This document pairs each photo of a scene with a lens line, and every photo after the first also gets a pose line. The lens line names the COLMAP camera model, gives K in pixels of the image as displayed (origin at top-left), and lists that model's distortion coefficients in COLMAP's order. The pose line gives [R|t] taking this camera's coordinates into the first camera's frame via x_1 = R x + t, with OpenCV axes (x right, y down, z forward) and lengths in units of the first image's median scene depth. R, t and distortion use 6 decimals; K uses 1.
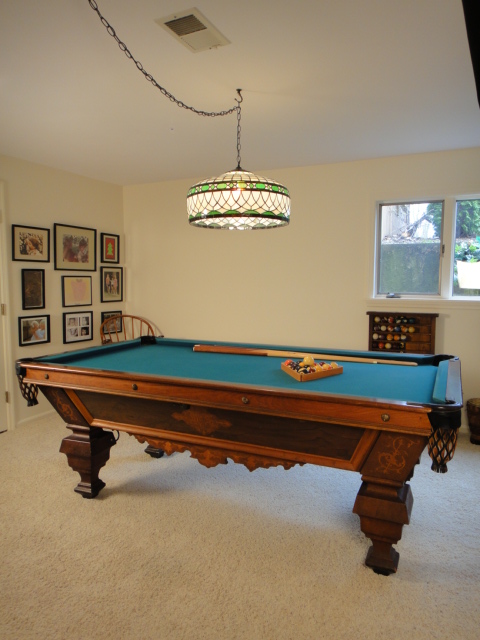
lens RADIAL K [[453.0, 0, 240.2], [0, 453.0, 323.3], [0, 0, 1]] dist [0.003150, -0.002211]
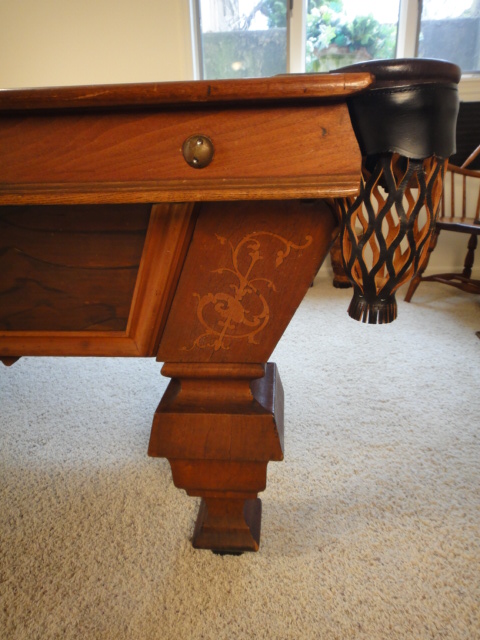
lens RADIAL K [[453.0, 0, 239.9], [0, 453.0, 321.5], [0, 0, 1]] dist [0.003150, -0.002211]
pose [[0.940425, -0.138844, 0.310361, 0.168004], [0.056825, 0.964164, 0.259149, 0.159870], [-0.335220, -0.226074, 0.914614, 0.494760]]
